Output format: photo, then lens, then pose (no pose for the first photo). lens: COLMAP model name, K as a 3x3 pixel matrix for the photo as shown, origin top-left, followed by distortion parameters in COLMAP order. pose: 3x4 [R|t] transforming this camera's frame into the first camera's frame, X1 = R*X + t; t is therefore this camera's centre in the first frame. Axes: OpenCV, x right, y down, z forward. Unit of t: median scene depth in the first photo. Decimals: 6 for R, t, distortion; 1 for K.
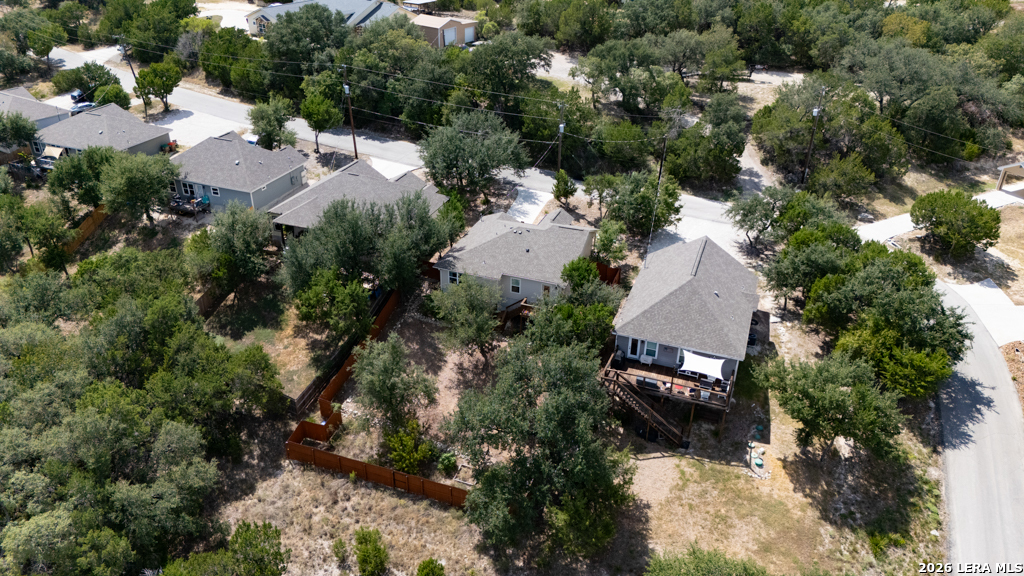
lens RADIAL K [[756.3, 0, 512.1], [0, 756.3, 285.6], [0, 0, 1]] dist [0.066746, -0.066460]
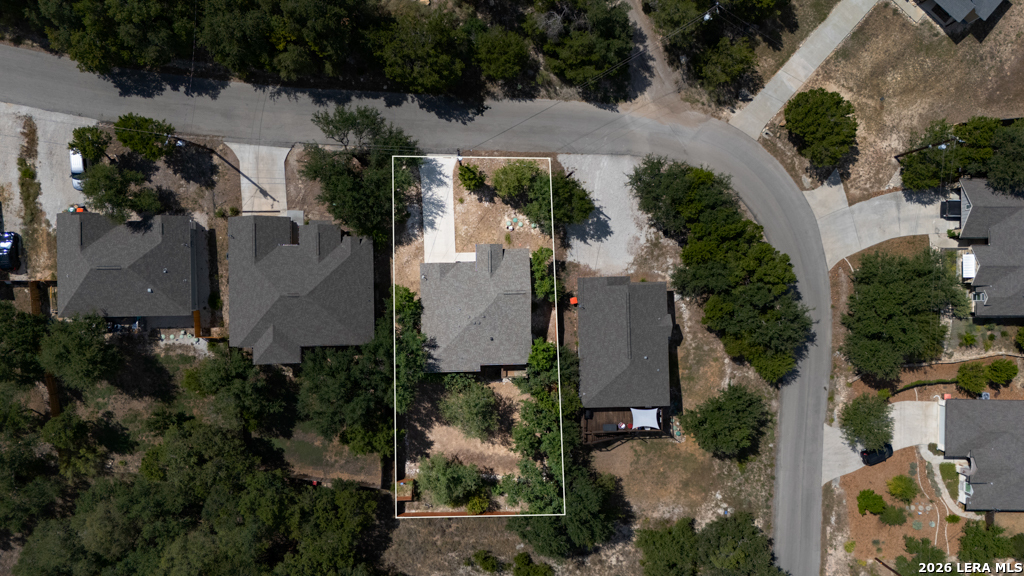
lens RADIAL K [[756.3, 0, 514.2], [0, 756.3, 287.7], [0, 0, 1]] dist [0.066746, -0.066460]
pose [[0.930293, -0.366088, 0.023102, 0.064376], [0.156349, 0.452707, 0.877845, -1.297586], [-0.331827, -0.813041, 0.478388, 0.538660]]
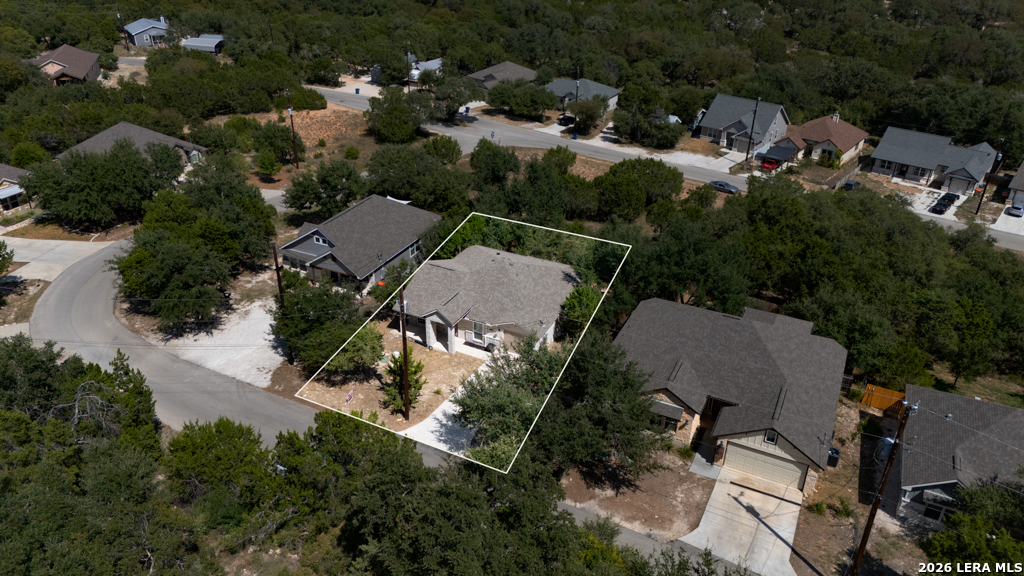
lens RADIAL K [[756.3, 0, 513.5], [0, 756.3, 282.8], [0, 0, 1]] dist [0.066746, -0.066460]
pose [[-0.994846, -0.076930, 0.066059, -0.073509], [0.014533, 0.536559, 0.843738, -0.951246], [-0.100353, 0.840349, -0.532675, 1.749001]]
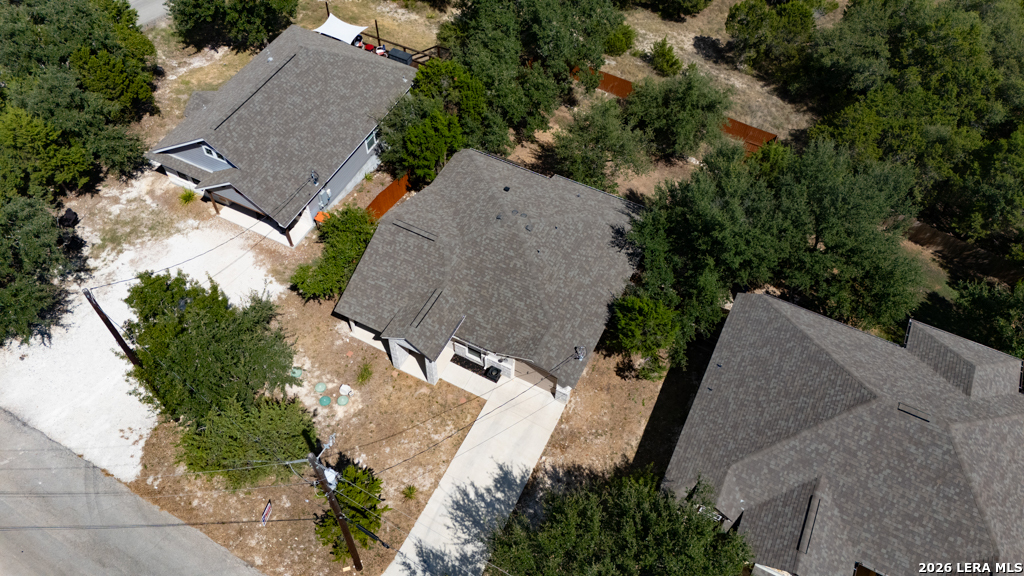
lens RADIAL K [[756.3, 0, 513.0], [0, 756.3, 281.0], [0, 0, 1]] dist [0.066746, -0.066460]
pose [[-0.993261, -0.113520, 0.023366, -0.006761], [0.008500, 0.129705, 0.991516, -0.705375], [-0.115588, 0.985033, -0.127866, 1.299933]]
